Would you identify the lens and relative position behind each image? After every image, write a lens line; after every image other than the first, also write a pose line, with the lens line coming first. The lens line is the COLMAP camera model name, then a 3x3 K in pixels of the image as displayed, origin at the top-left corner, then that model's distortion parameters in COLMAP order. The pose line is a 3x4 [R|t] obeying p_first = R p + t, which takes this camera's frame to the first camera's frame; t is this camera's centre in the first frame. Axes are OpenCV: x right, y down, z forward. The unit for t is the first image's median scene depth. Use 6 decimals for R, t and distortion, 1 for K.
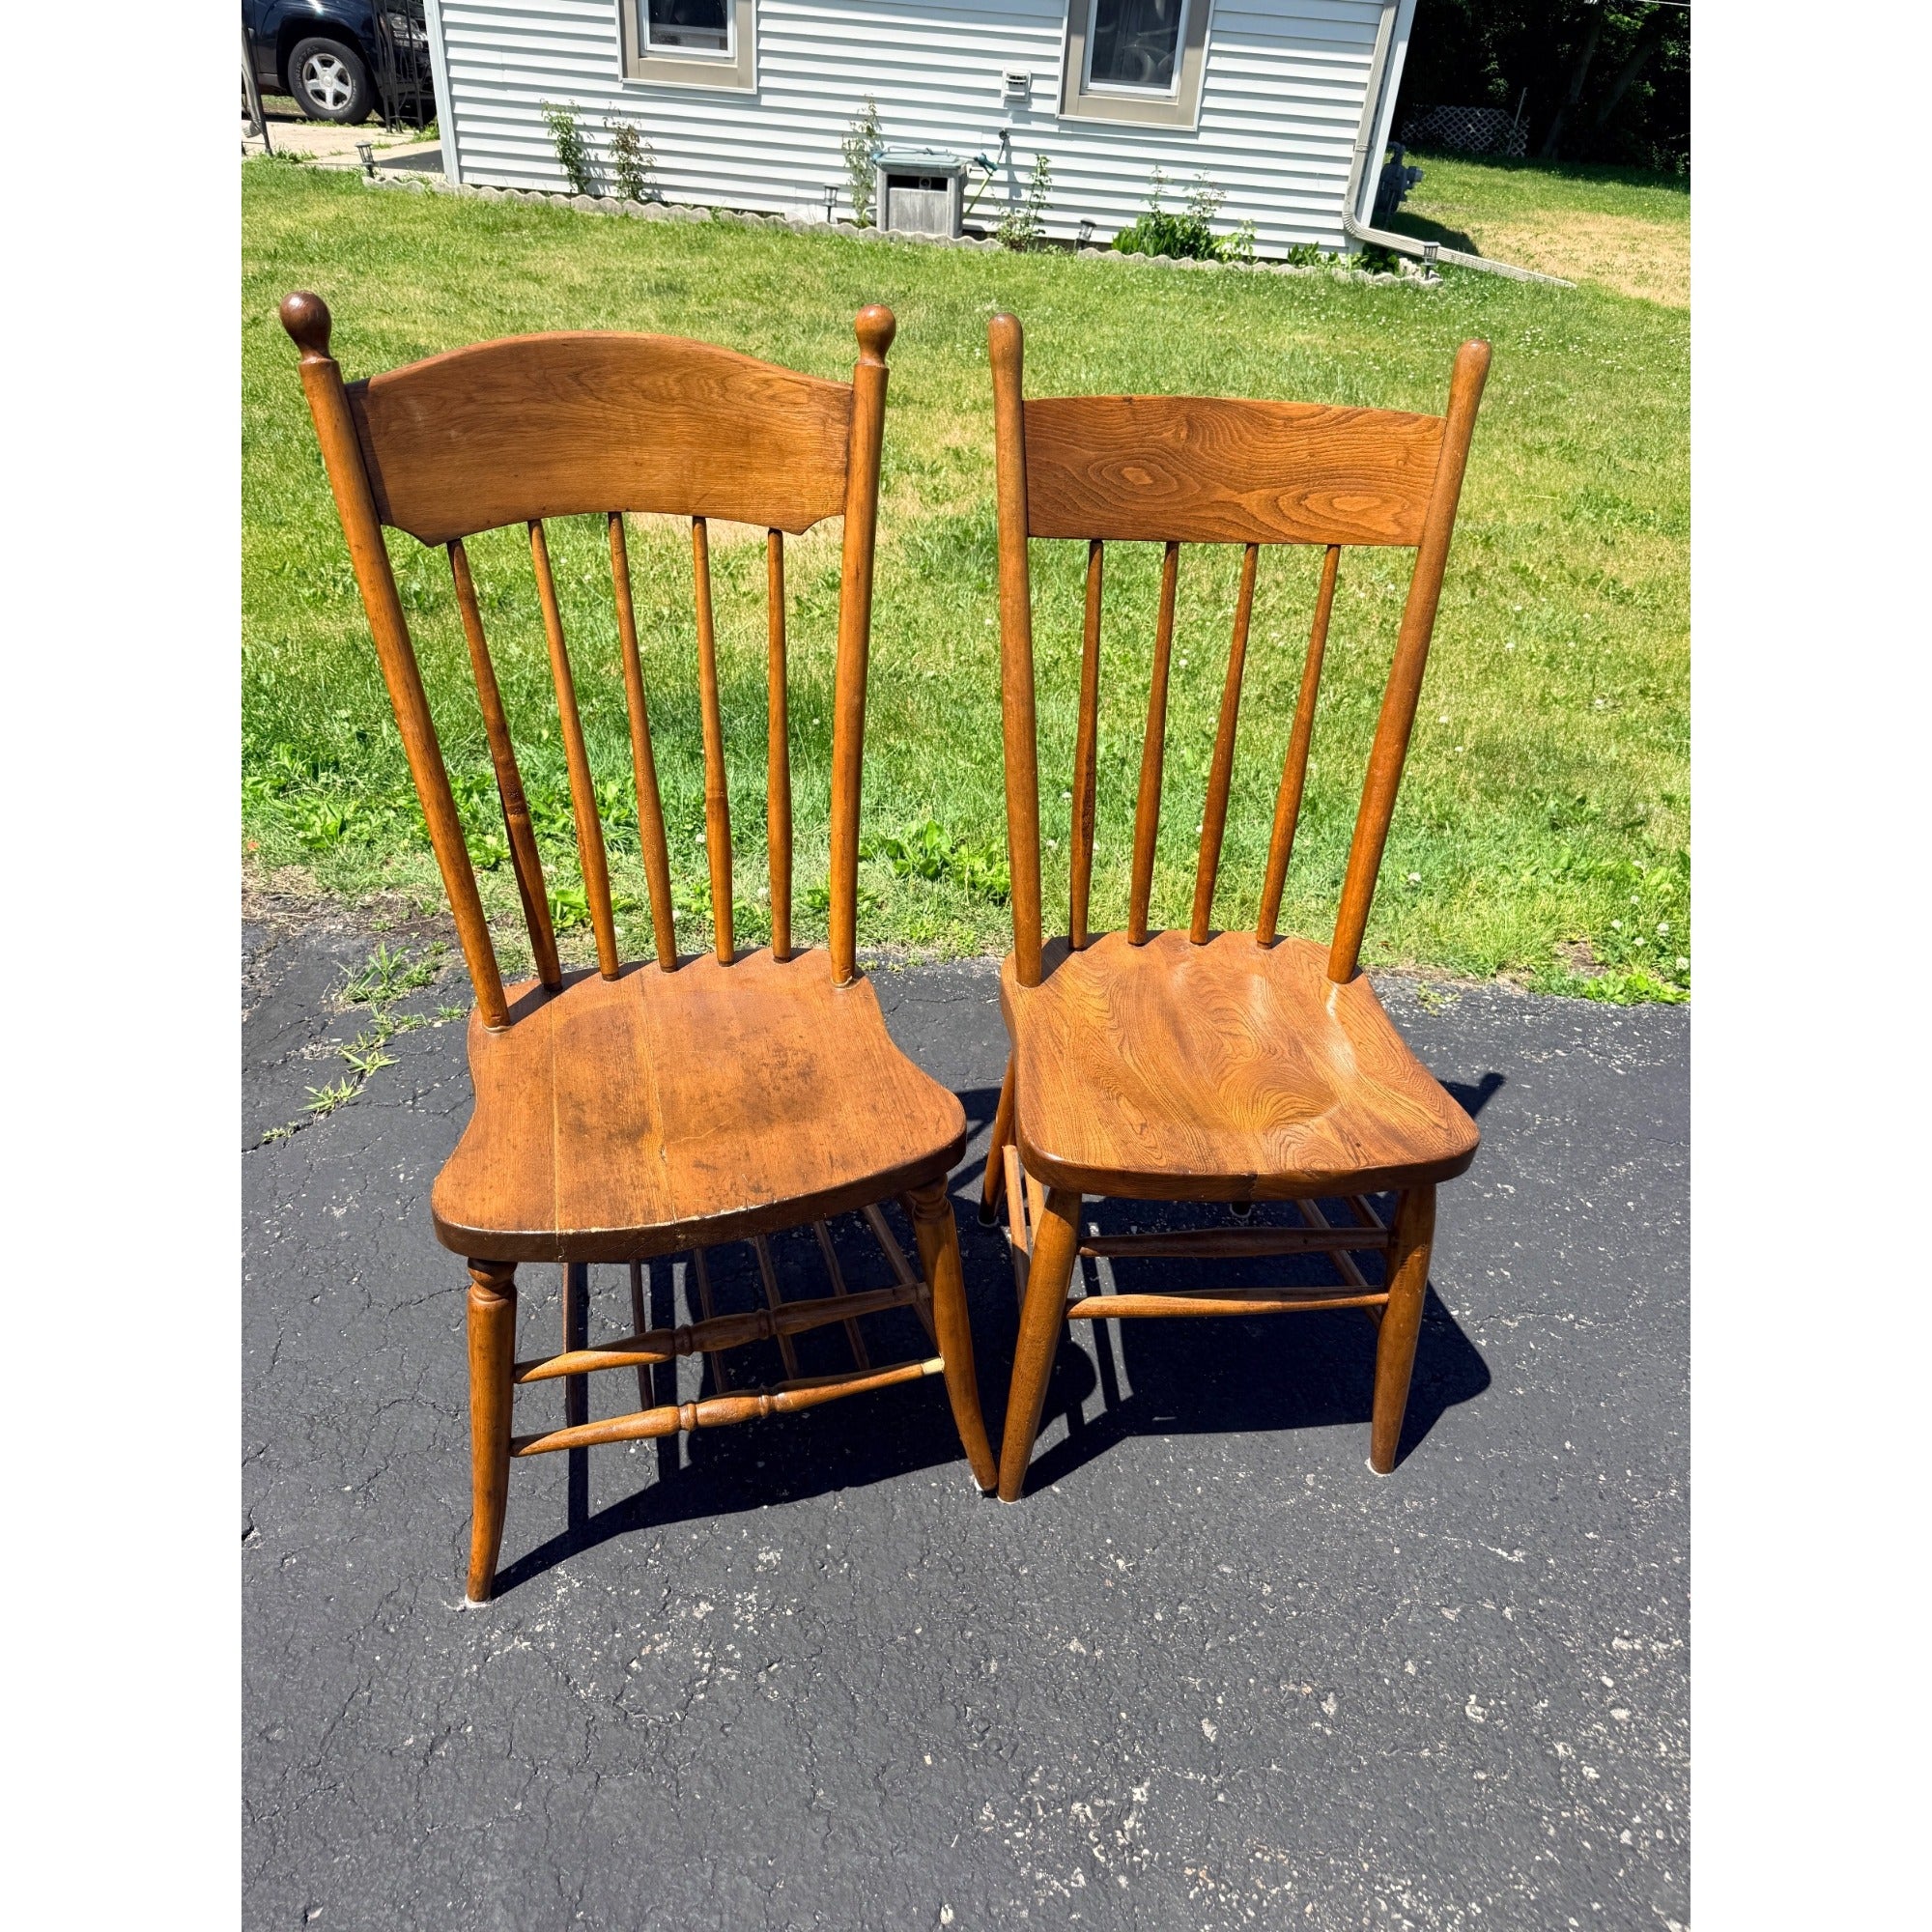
lens RADIAL K [[1377.5, 0, 969.8], [0, 1377.5, 955.0], [0, 0, 1]] dist [0.006169, -0.011825]
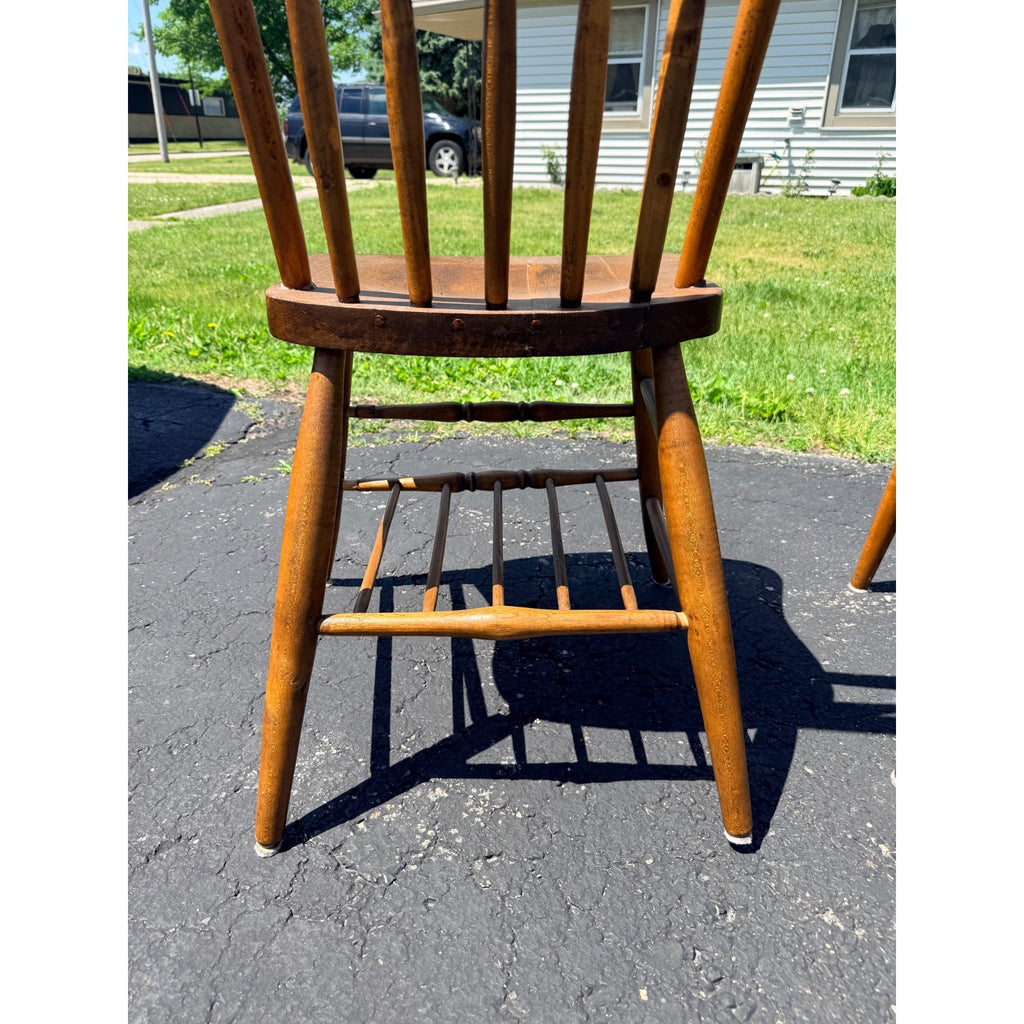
lens RADIAL K [[736.9, 0, 507.2], [0, 736.9, 512.7], [0, 0, 1]] dist [0.001726, -0.008896]
pose [[0.950613, 0.067489, -0.302951, 0.003157], [-0.111934, 0.984934, -0.131814, 0.165499], [0.289491, 0.159215, 0.943846, 0.230307]]
